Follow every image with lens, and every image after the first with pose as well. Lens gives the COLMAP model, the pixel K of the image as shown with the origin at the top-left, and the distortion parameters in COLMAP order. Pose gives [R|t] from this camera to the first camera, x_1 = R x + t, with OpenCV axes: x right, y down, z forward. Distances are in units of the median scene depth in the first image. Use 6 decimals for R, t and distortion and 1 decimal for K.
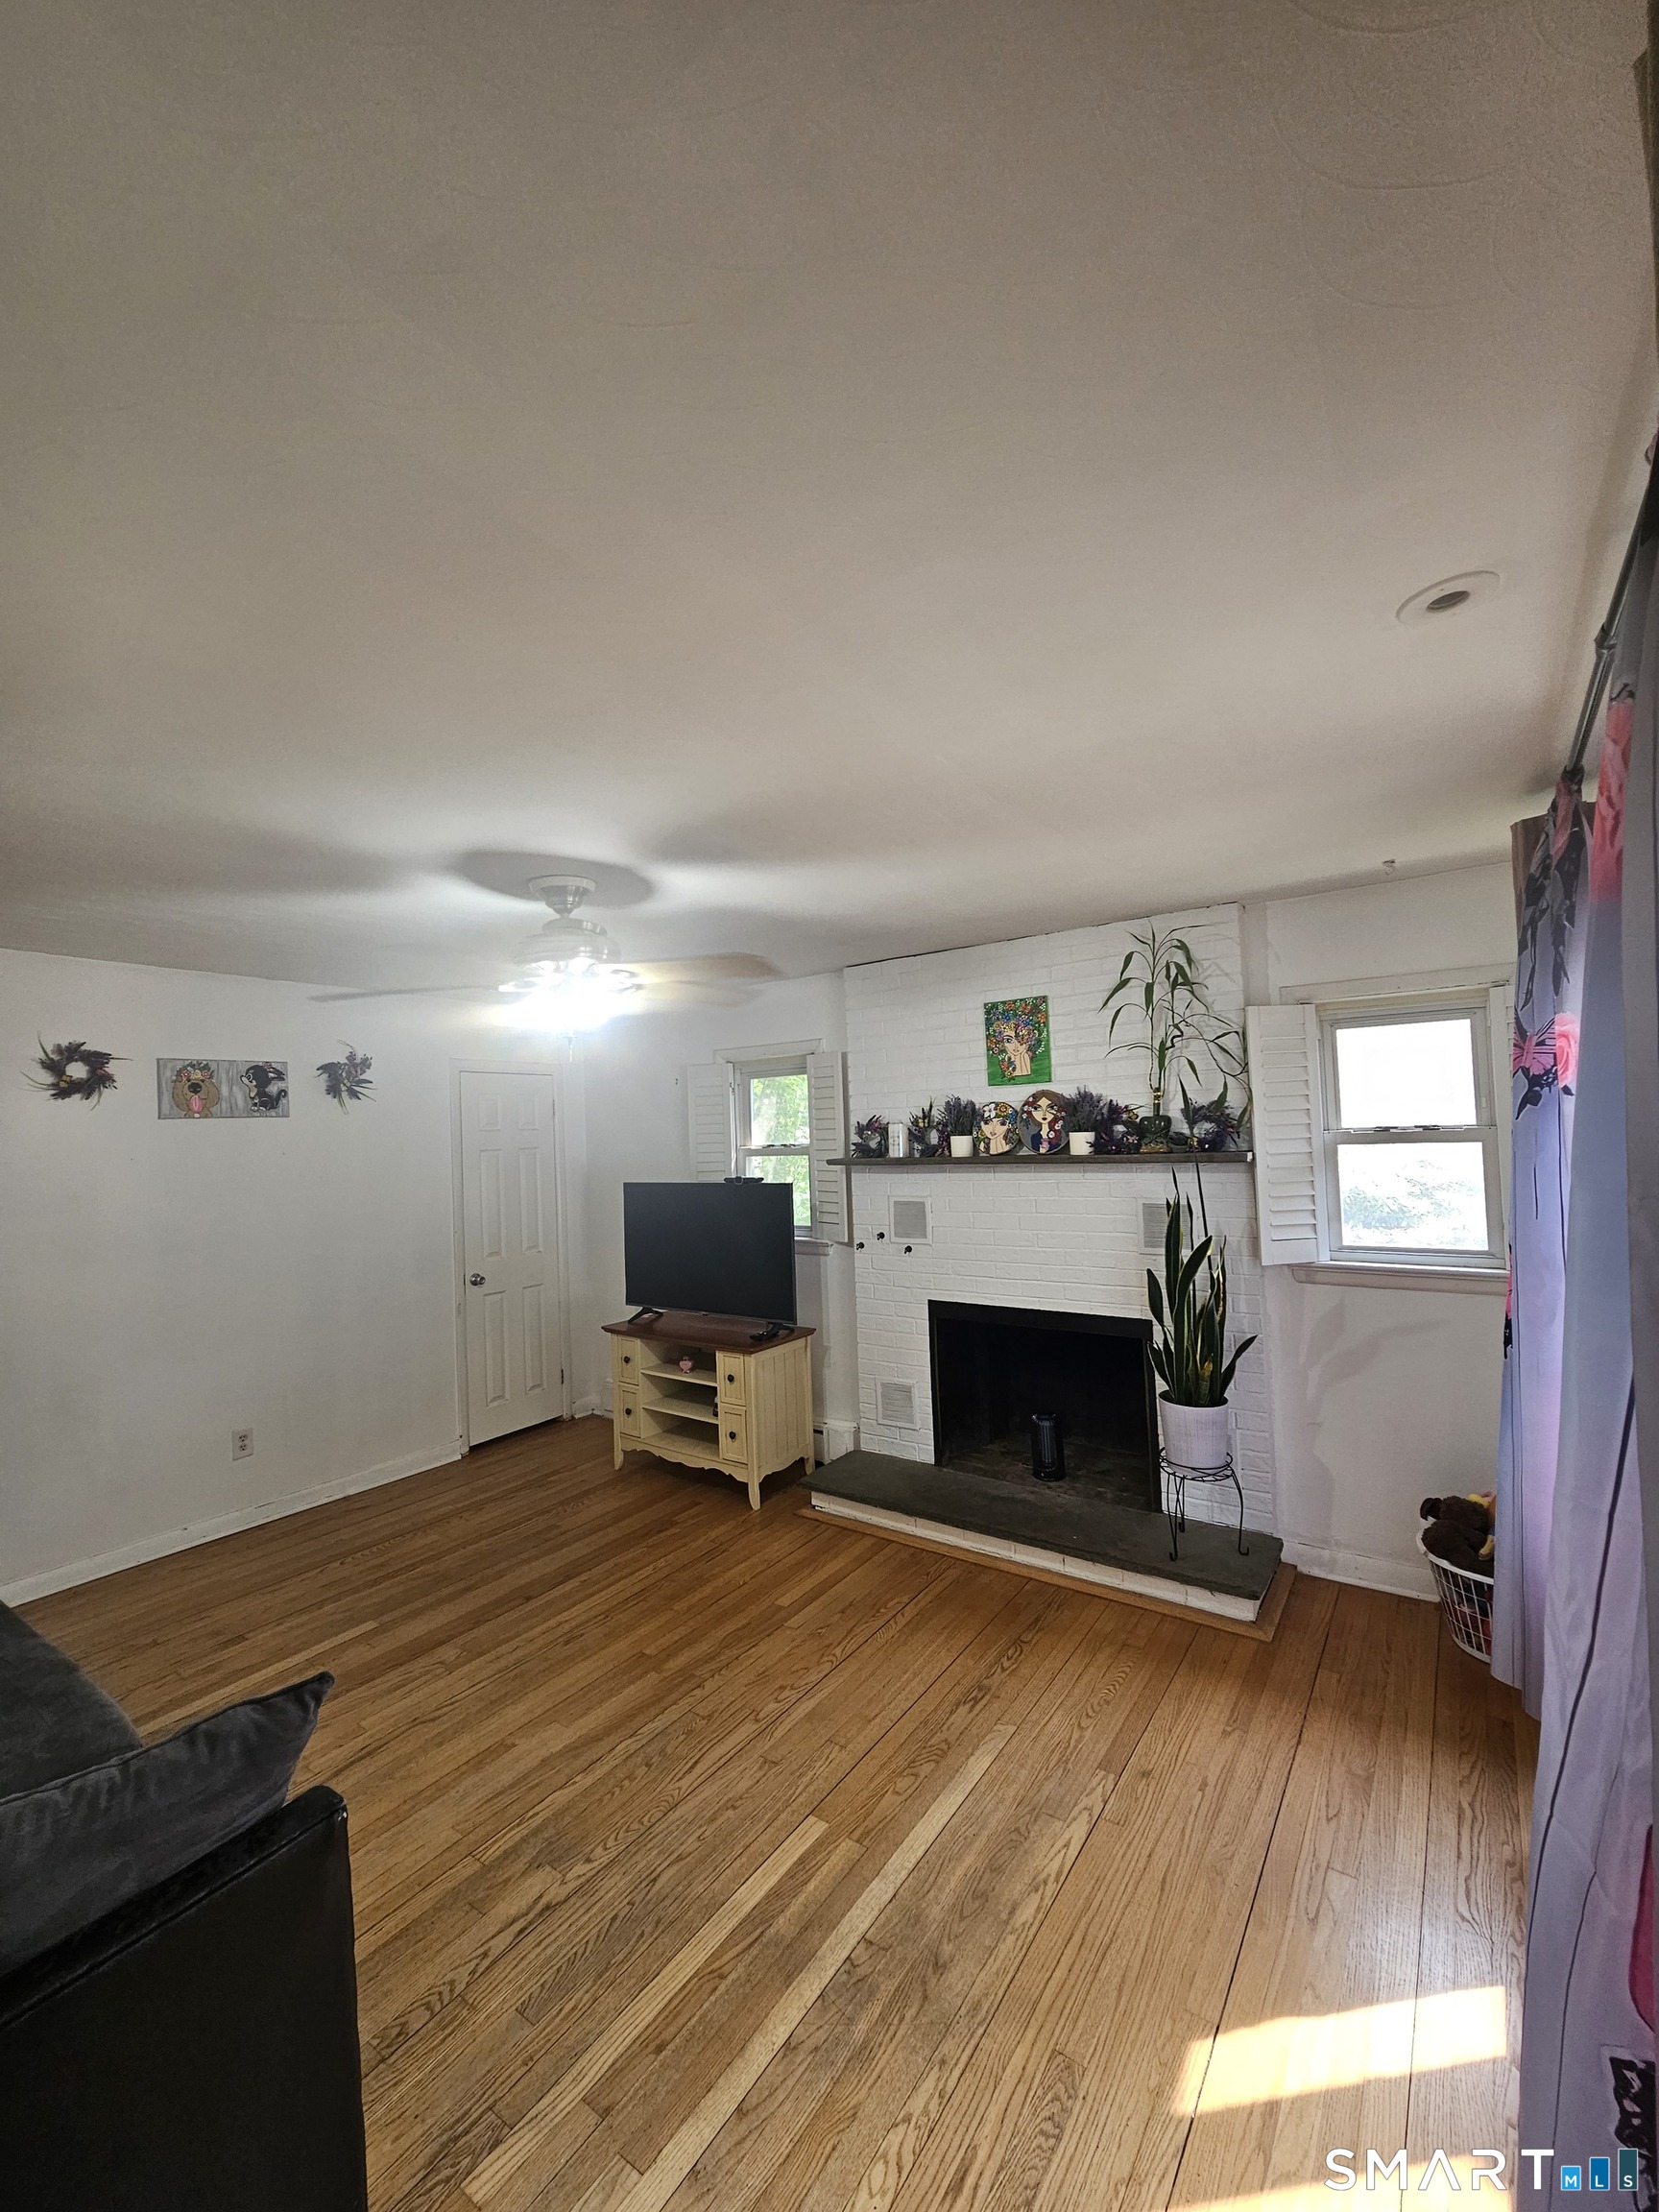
lens RADIAL K [[903.9, 0, 825.3], [0, 903.9, 1098.3], [0, 0, 1]] dist [-0.003747, -0.000674]
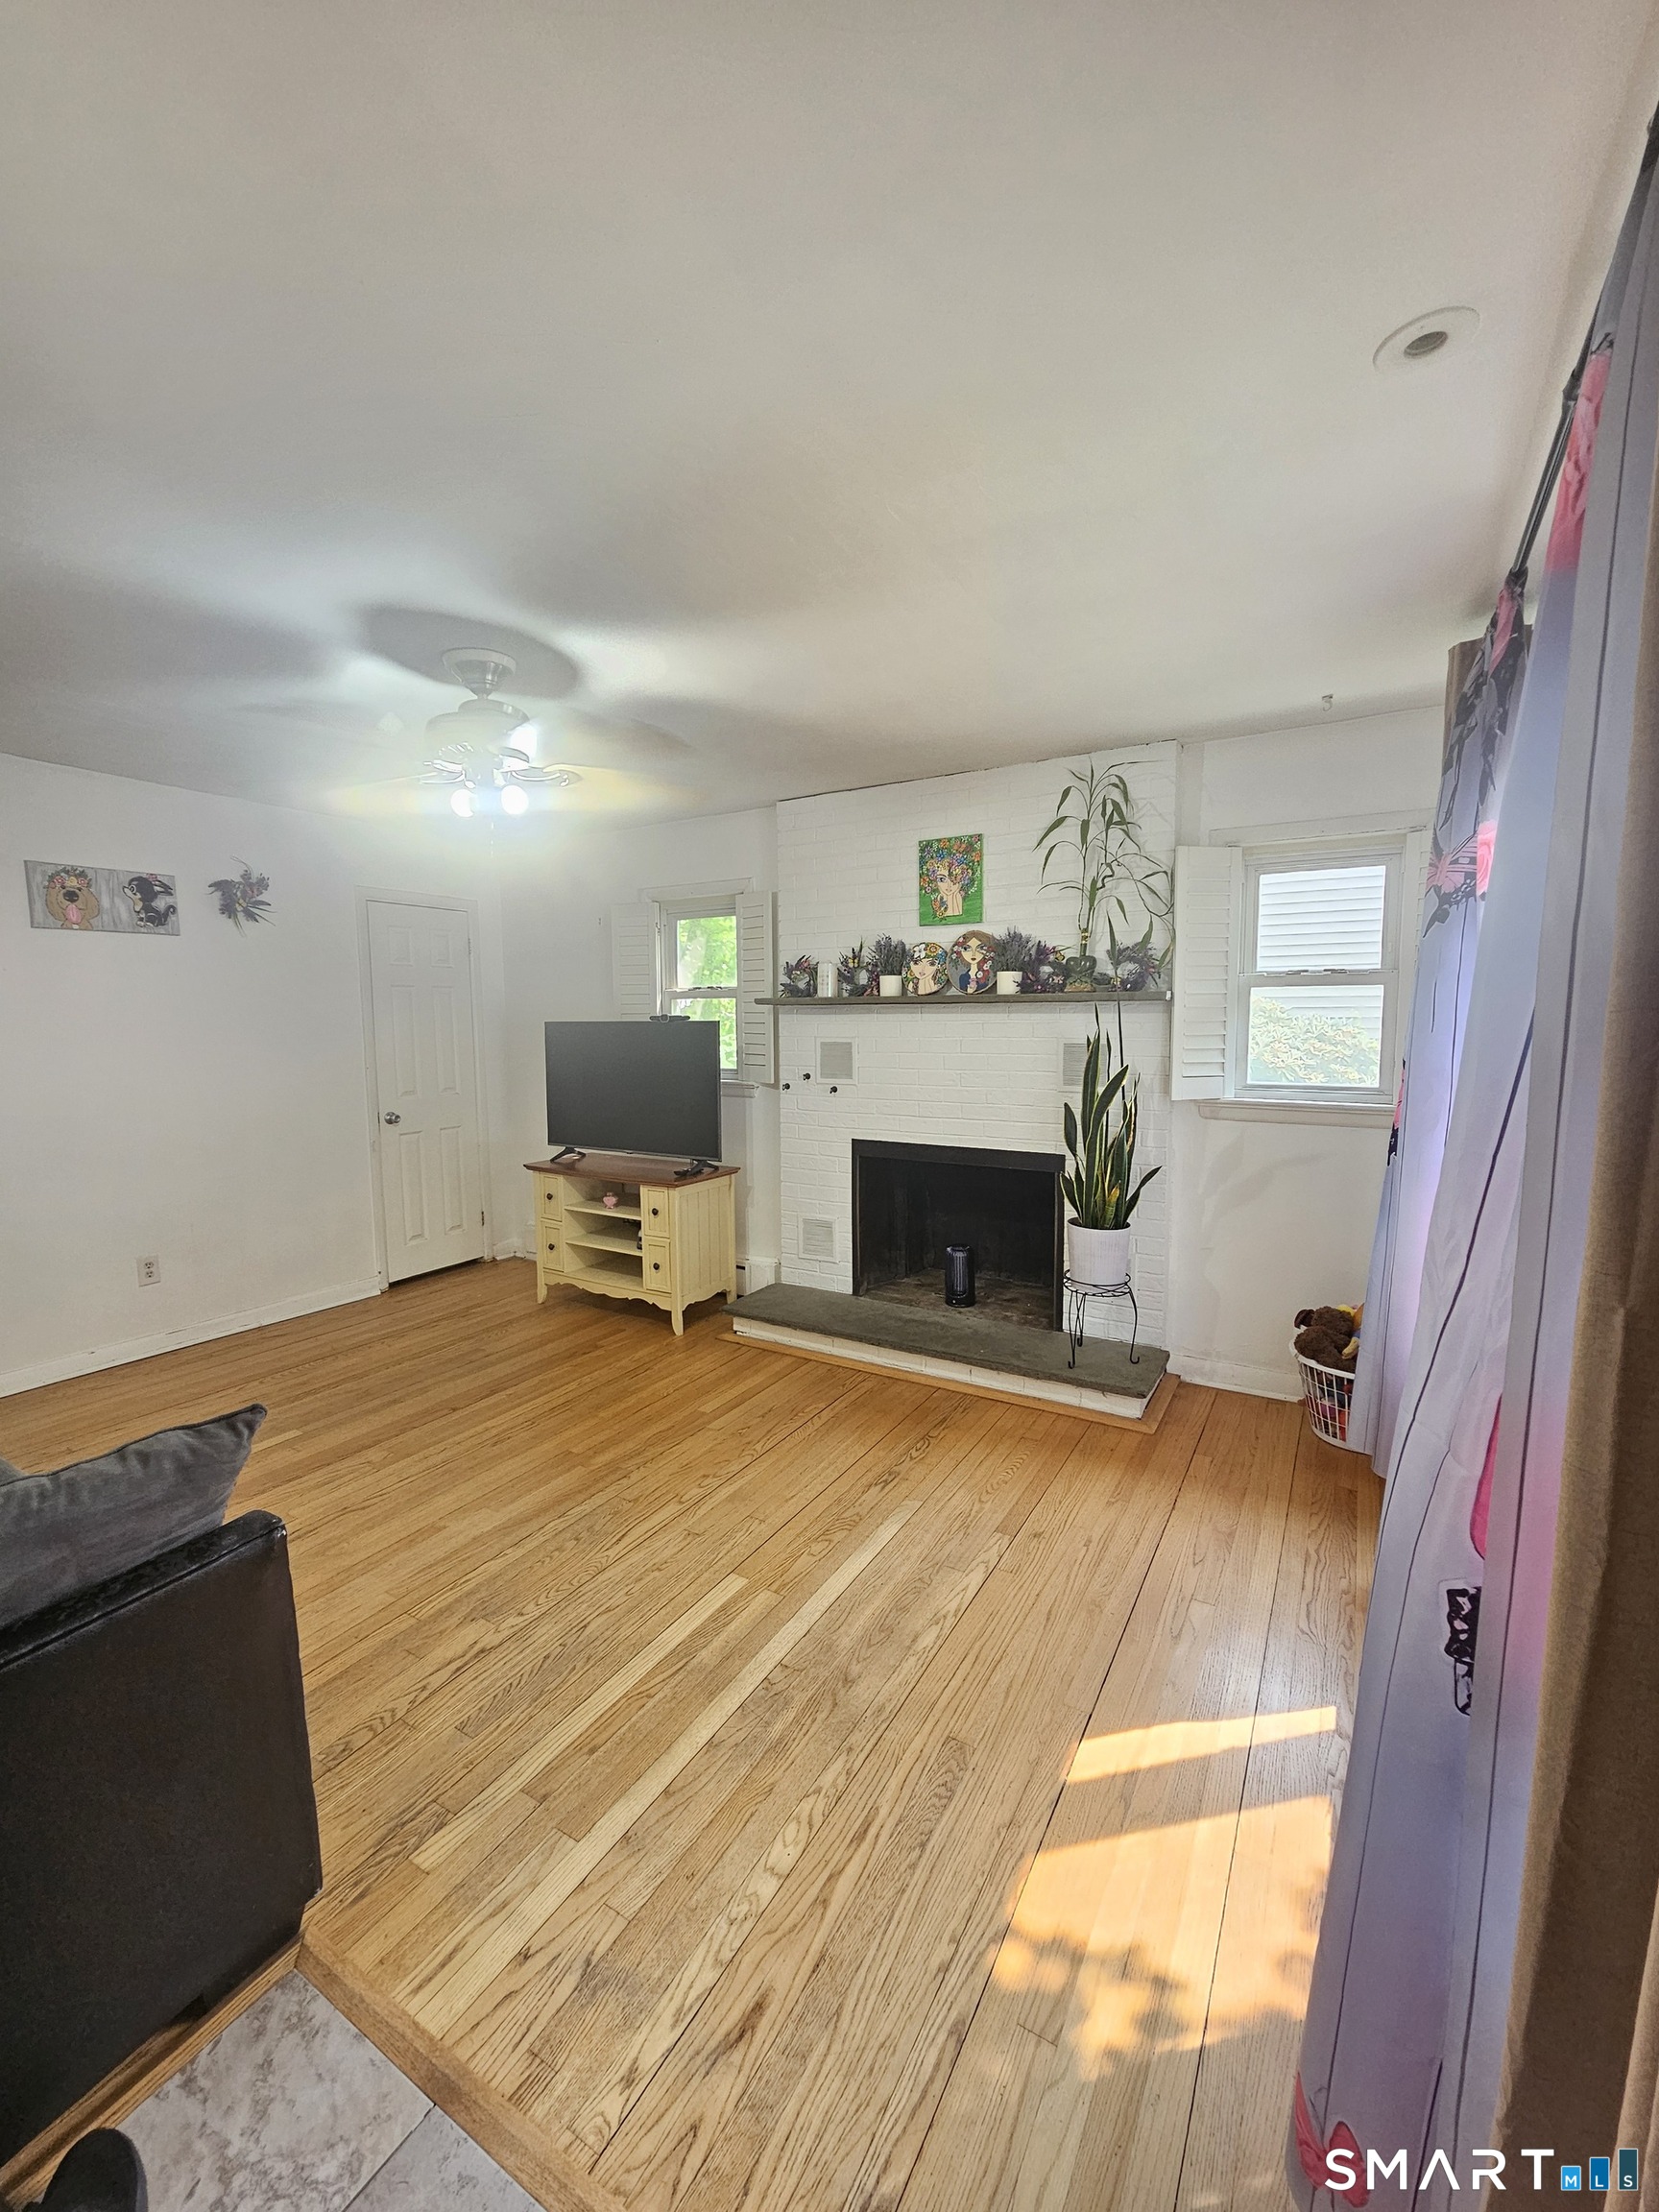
lens RADIAL K [[905.3, 0, 822.4], [0, 905.3, 1098.3], [0, 0, 1]] dist [-0.000972, -0.004184]
pose [[0.996182, 0.021353, 0.084646, -0.008050], [-0.031941, 0.991544, 0.125782, 0.063825], [-0.081244, -0.128006, 0.988440, -0.002394]]
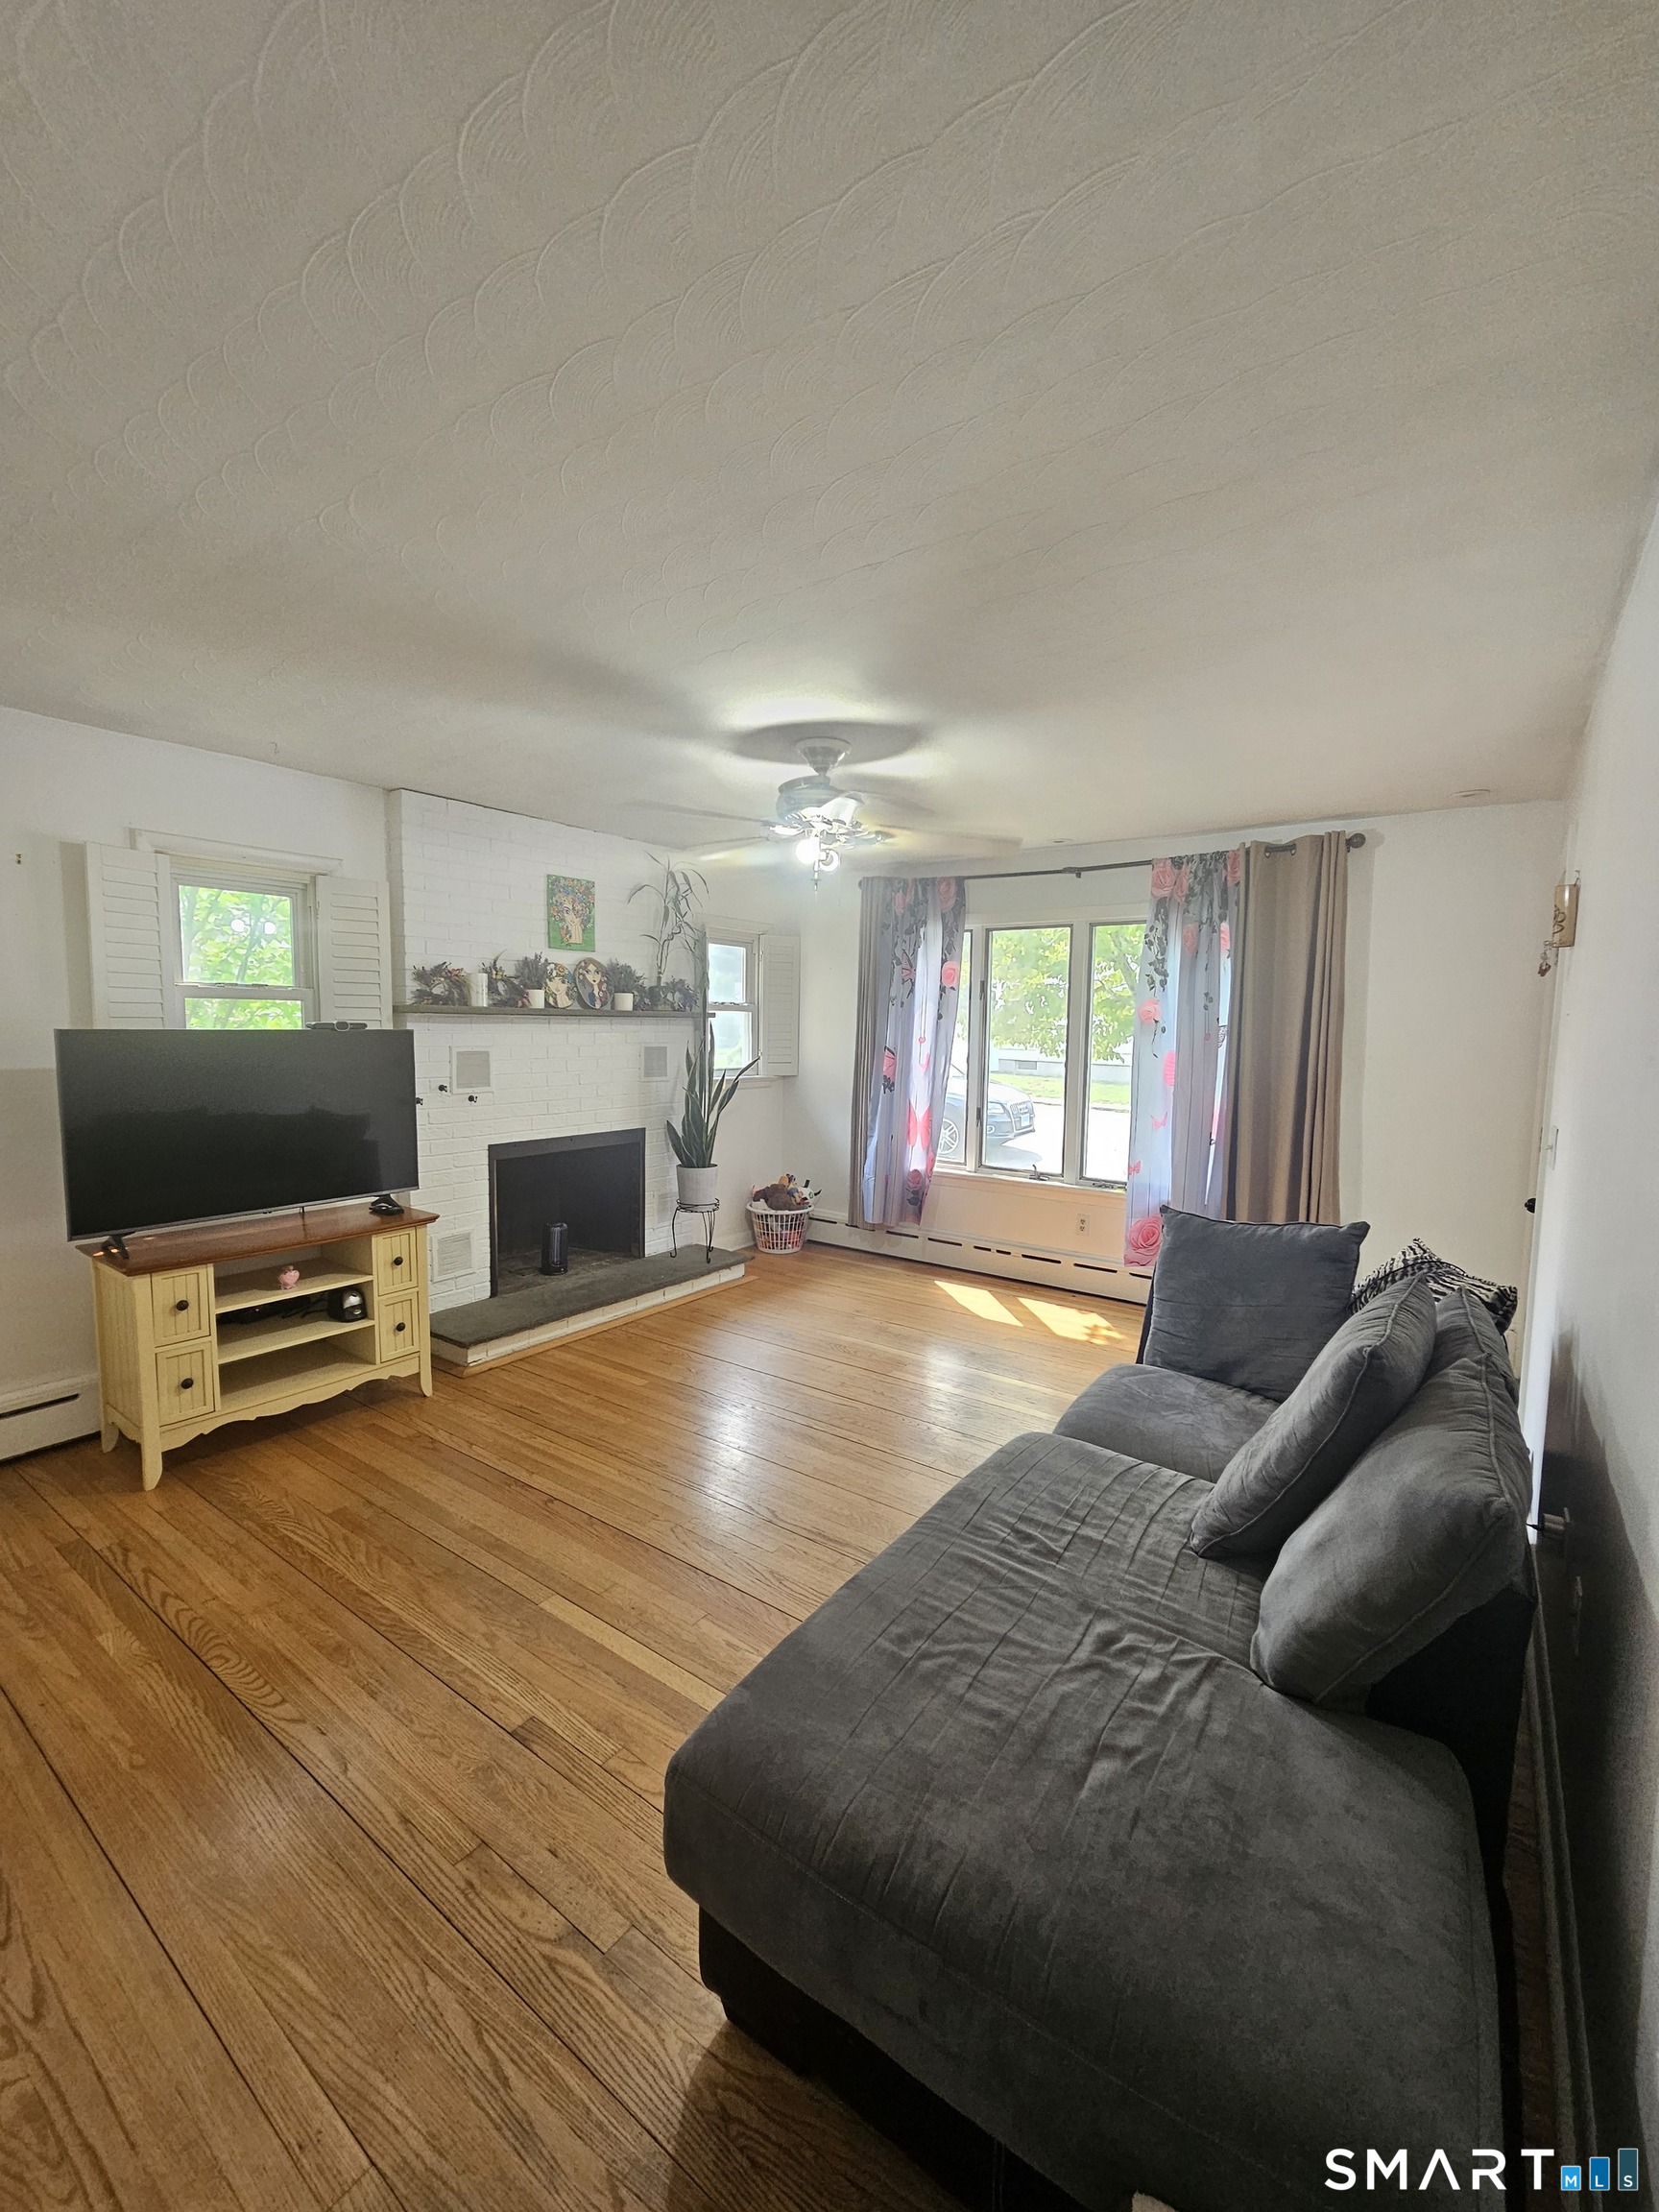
lens RADIAL K [[903.0, 0, 824.6], [0, 903.0, 1100.0], [0, 0, 1]] dist [-0.000415, -0.002658]
pose [[0.007518, -0.047146, 0.998860, -1.175975], [-0.049984, 0.997622, 0.047464, 0.129830], [-0.998722, -0.050284, 0.005143, 0.773714]]
